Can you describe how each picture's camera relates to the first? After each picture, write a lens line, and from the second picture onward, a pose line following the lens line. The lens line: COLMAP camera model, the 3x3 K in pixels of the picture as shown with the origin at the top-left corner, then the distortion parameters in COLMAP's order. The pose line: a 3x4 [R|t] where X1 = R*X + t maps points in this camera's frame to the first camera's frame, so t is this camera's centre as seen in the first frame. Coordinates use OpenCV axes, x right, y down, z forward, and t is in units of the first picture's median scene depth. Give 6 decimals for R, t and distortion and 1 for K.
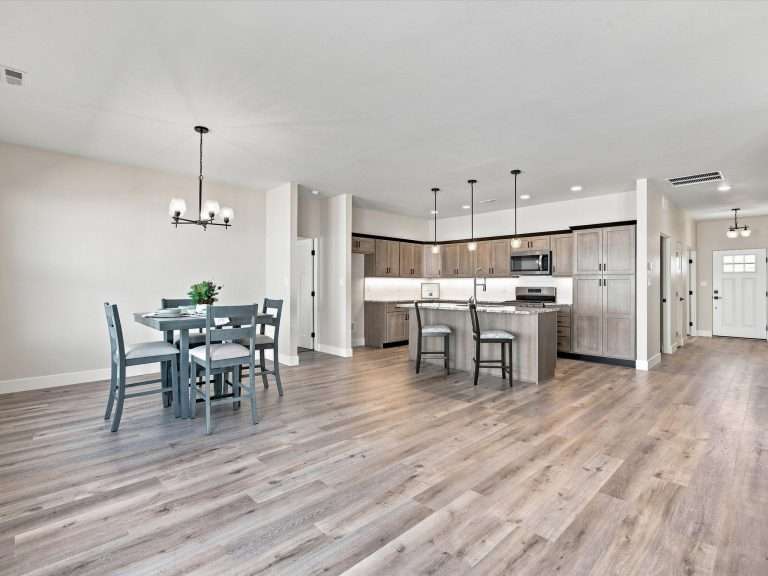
lens RADIAL K [[387.8, 0, 384.6], [0, 387.8, 288.8], [0, 0, 1]] dist [-0.001765, 0.000628]
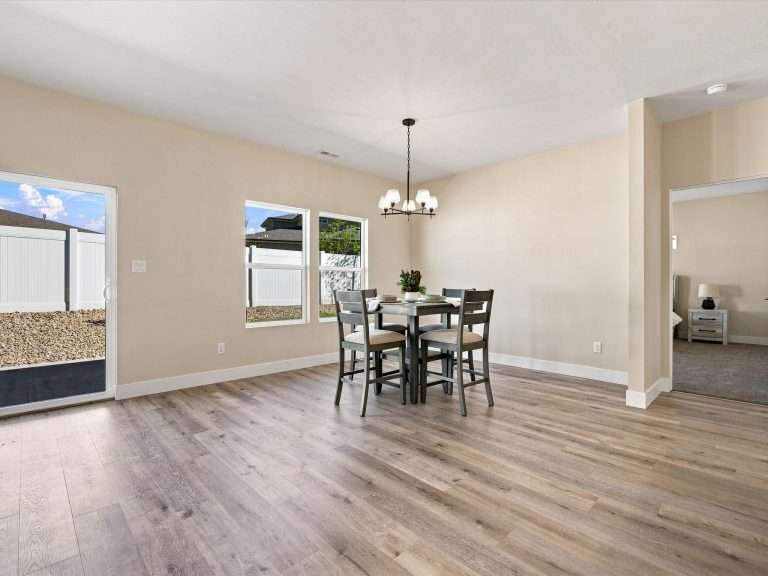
lens RADIAL K [[387.8, 0, 383.6], [0, 387.8, 290.7], [0, 0, 1]] dist [-0.001765, 0.000628]
pose [[-0.040720, -0.000870, -0.999170, 0.811876], [-0.010275, 0.999947, -0.000452, 0.058203], [0.999118, 0.010248, -0.040727, 1.452831]]
